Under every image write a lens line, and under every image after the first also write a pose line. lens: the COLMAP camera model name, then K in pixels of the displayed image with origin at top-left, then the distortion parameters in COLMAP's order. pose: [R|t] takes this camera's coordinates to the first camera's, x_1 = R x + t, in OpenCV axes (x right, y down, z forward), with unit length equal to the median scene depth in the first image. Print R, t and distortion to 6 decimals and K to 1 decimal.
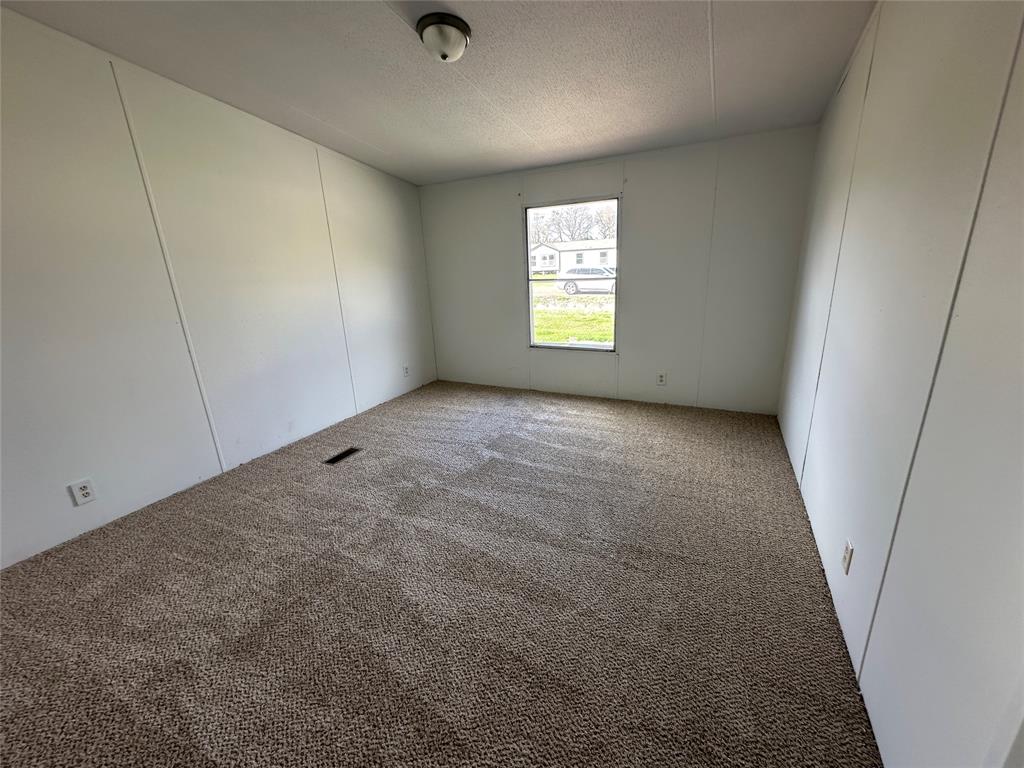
lens RADIAL K [[408.9, 0, 511.5], [0, 408.9, 383.0], [0, 0, 1]] dist [-0.002246, 0.000258]
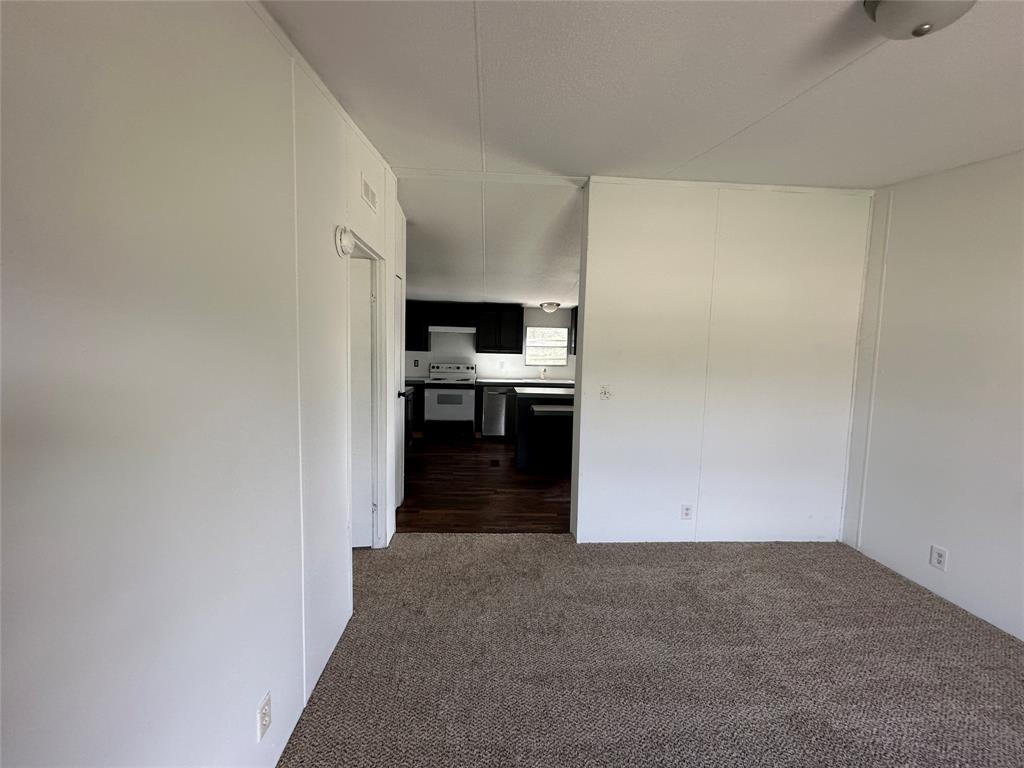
lens RADIAL K [[408.9, 0, 511.5], [0, 408.9, 383.0], [0, 0, 1]] dist [-0.002246, 0.000258]
pose [[-0.880864, 0.048303, -0.470899, 0.516369], [-0.121929, 0.938062, 0.324303, -0.424723], [0.457398, 0.343082, -0.820416, 1.272247]]
